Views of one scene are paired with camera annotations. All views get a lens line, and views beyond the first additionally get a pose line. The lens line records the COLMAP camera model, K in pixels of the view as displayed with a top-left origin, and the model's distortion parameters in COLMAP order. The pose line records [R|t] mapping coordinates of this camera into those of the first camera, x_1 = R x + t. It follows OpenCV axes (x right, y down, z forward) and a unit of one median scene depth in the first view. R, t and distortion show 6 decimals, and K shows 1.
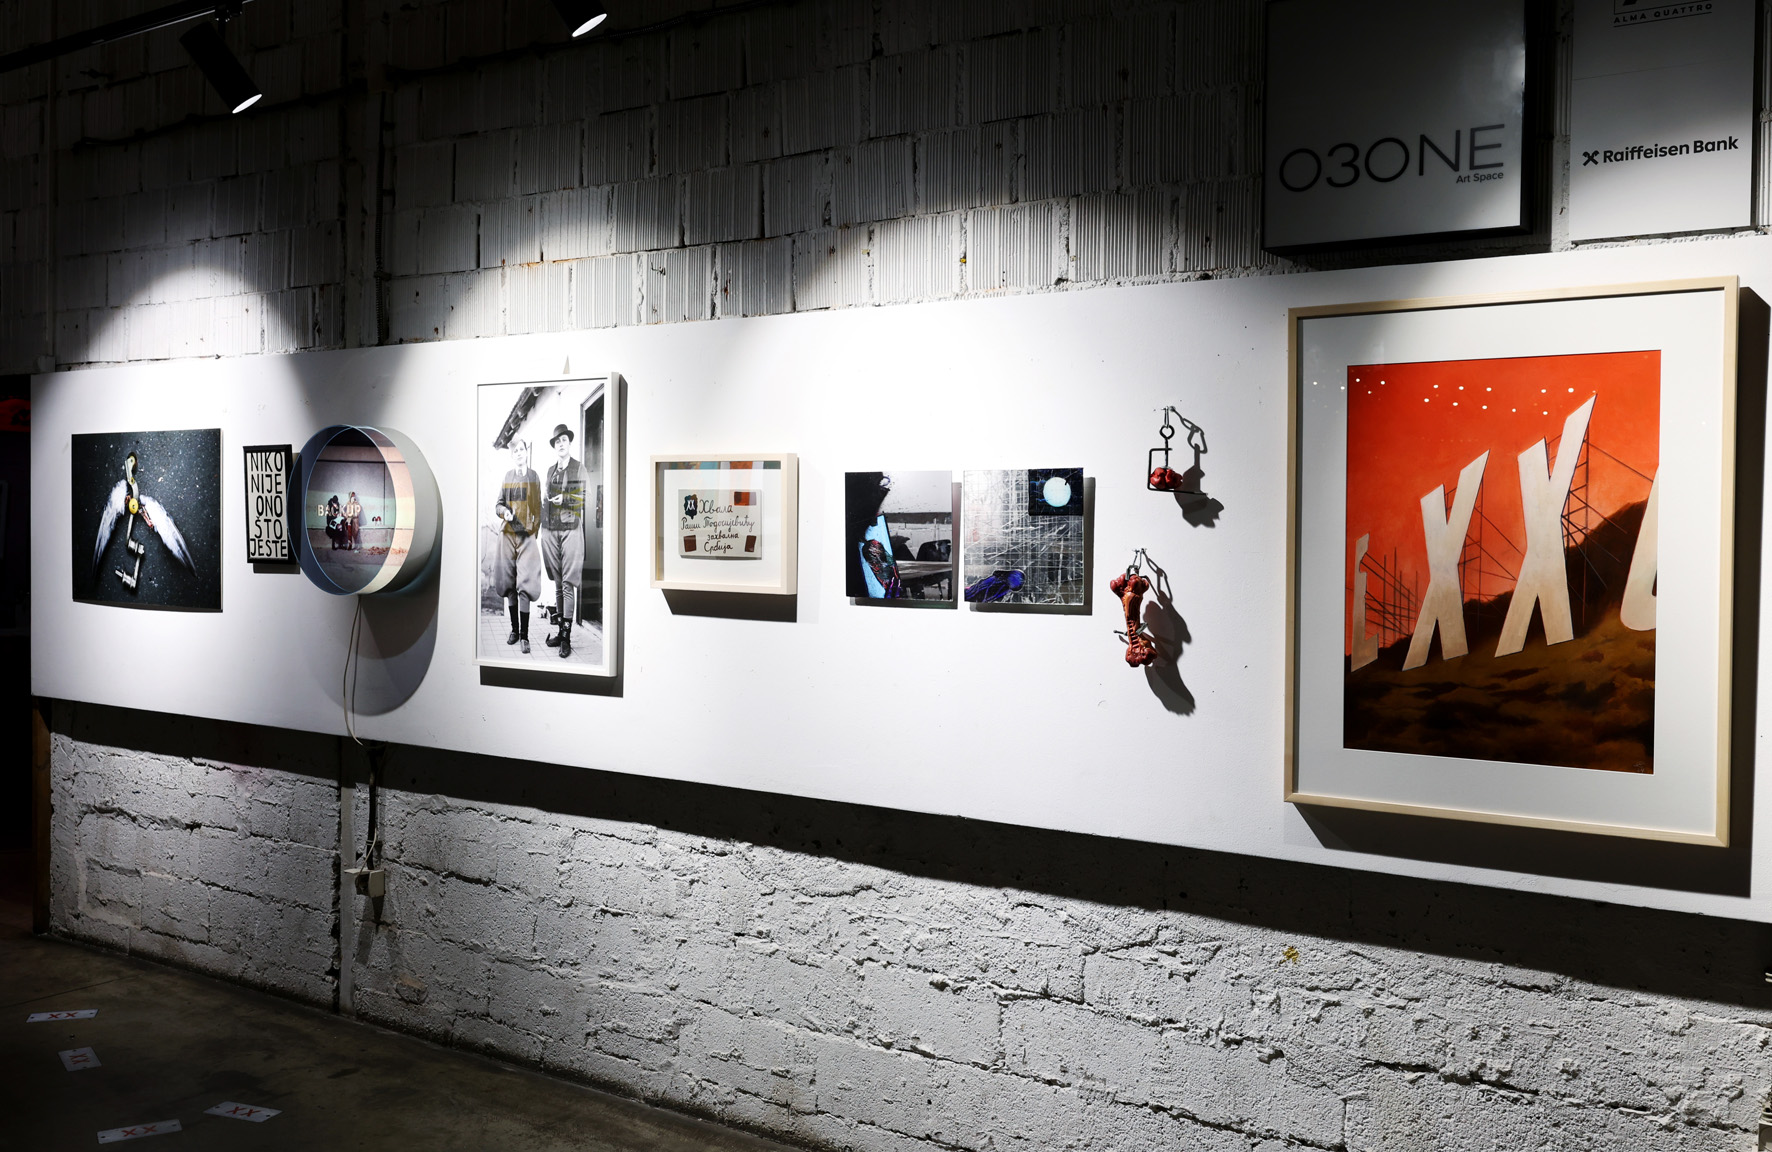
lens RADIAL K [[2482.9, 0, 886.1], [0, 2482.9, 610.8], [0, 0, 1]] dist [-0.016736, -0.017263]
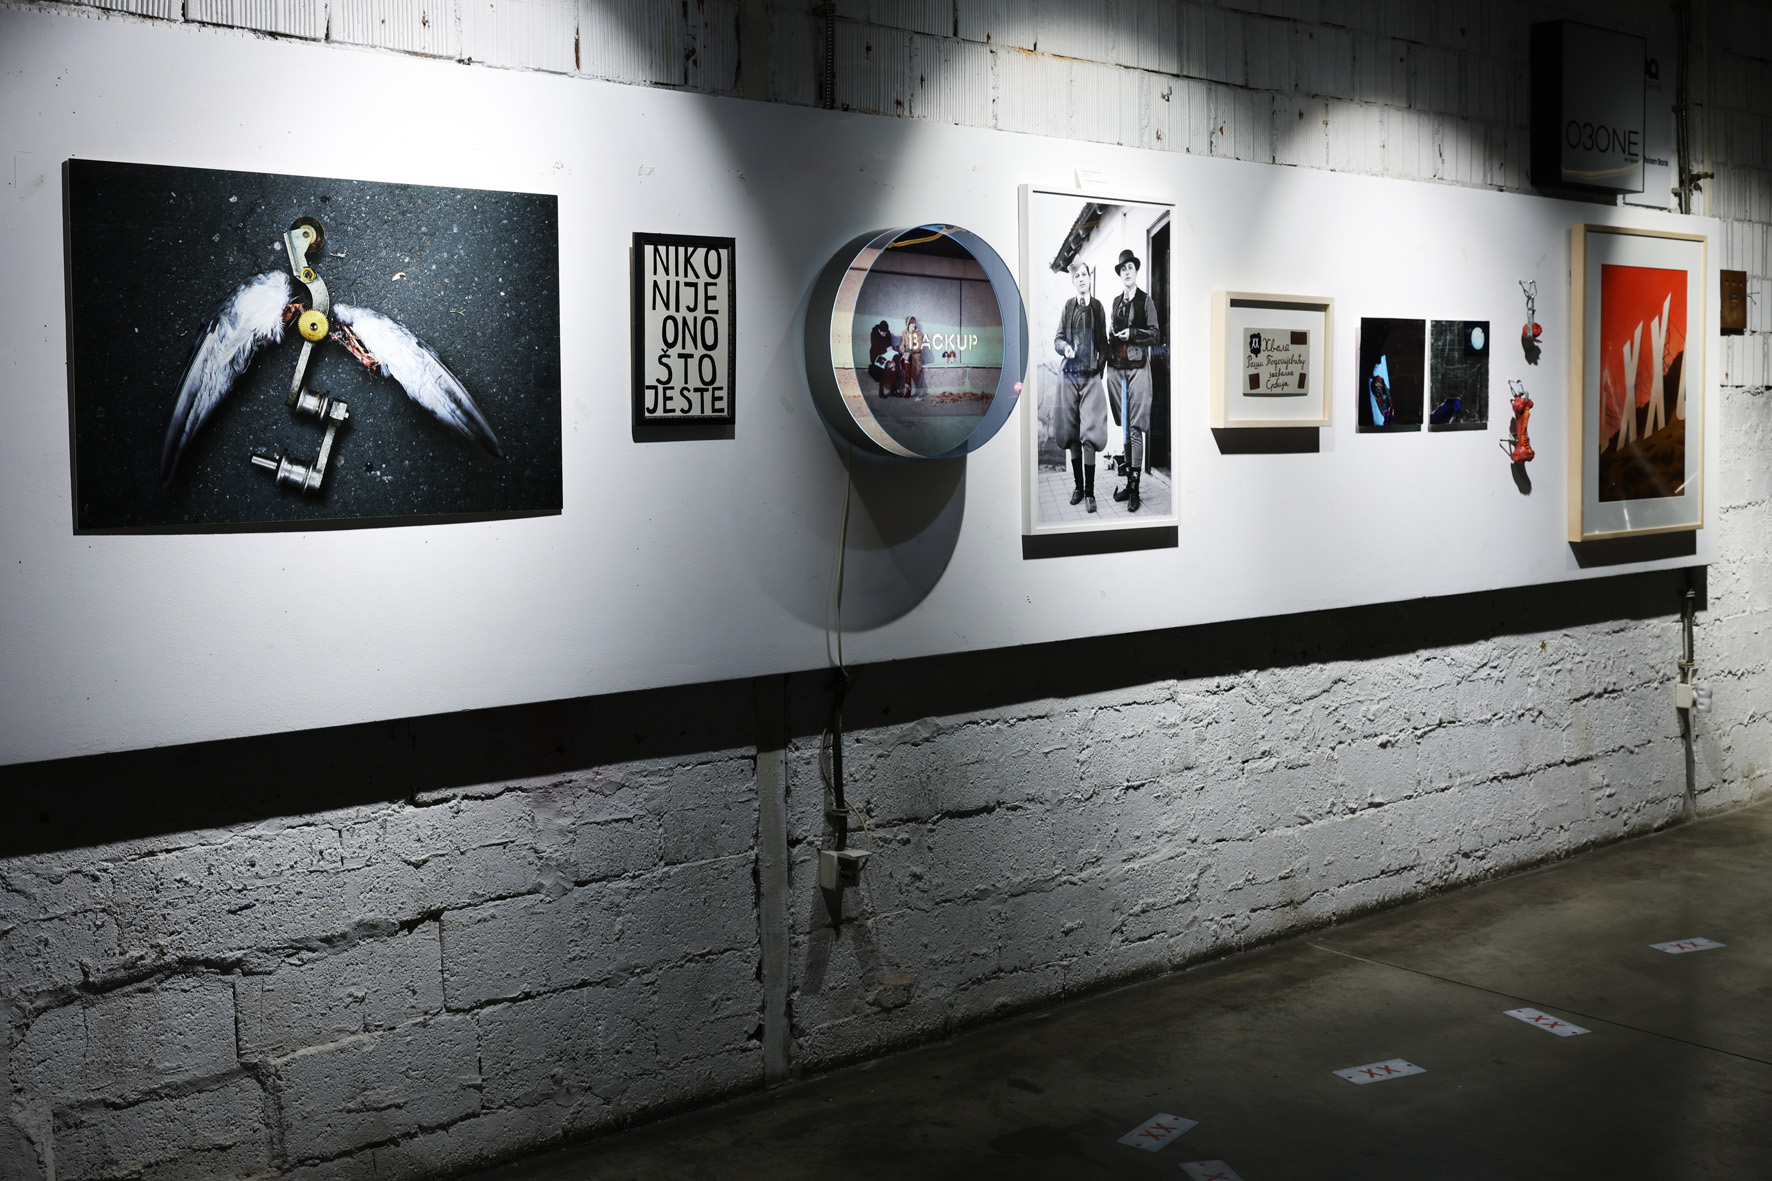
lens RADIAL K [[2911.2, 0, 886.0], [0, 2911.2, 590.5], [0, 0, 1]] dist [-0.002196, -0.091136]
pose [[-0.147471, -0.065321, 0.986907, -1.134232], [0.046791, 0.996239, 0.072931, -0.032956], [-0.987959, 0.056933, -0.143859, 1.218760]]
